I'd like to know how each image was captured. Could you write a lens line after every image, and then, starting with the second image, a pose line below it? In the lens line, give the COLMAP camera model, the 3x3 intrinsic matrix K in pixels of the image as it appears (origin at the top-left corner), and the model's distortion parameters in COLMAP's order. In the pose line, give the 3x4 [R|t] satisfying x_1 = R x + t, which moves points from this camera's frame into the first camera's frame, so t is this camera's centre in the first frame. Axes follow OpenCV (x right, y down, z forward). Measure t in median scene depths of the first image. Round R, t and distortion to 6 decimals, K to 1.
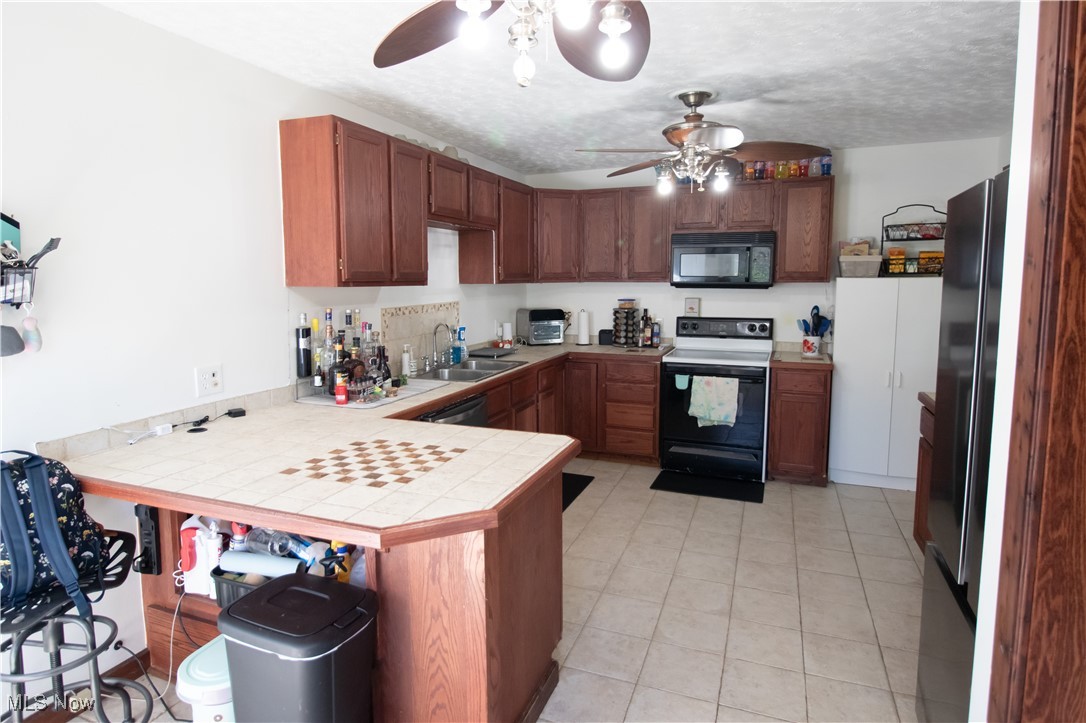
lens RADIAL K [[599.2, 0, 543.9], [0, 599.2, 339.6], [0, 0, 1]] dist [0.001768, -0.012820]
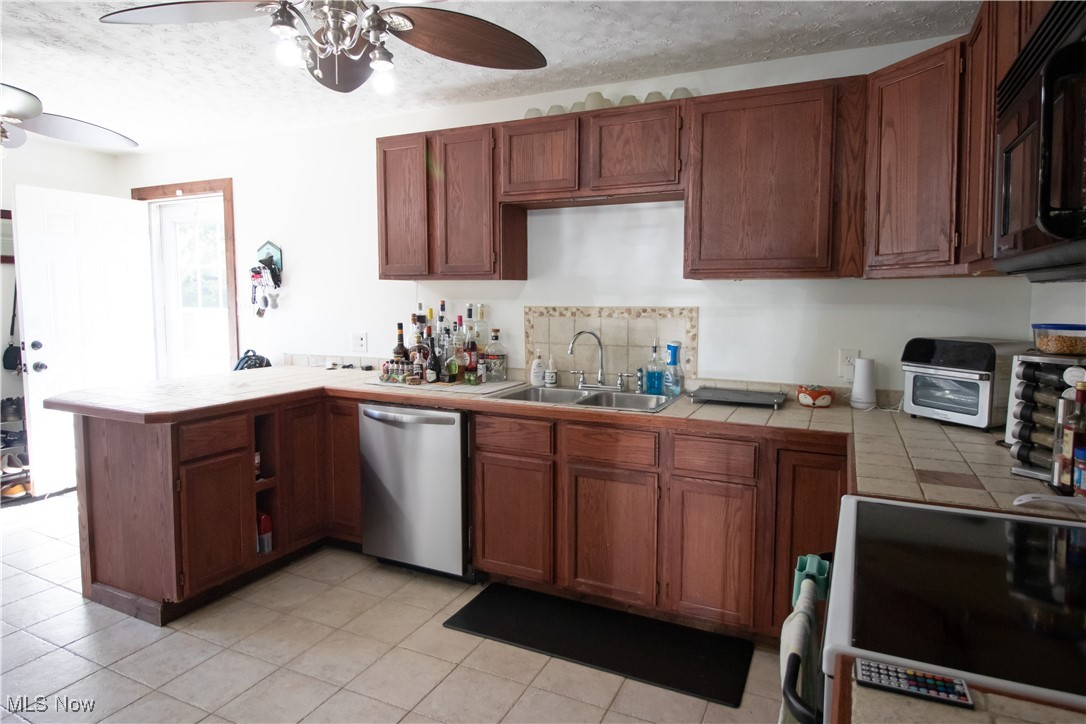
lens RADIAL K [[620.9, 0, 536.9], [0, 620.9, 345.4], [0, 0, 1]] dist [0.003845, -0.013270]
pose [[-0.078467, 0.082498, -0.993497, 0.805410], [-0.109195, 0.989863, 0.090821, -0.095607], [0.990918, 0.115612, -0.068664, 1.287353]]
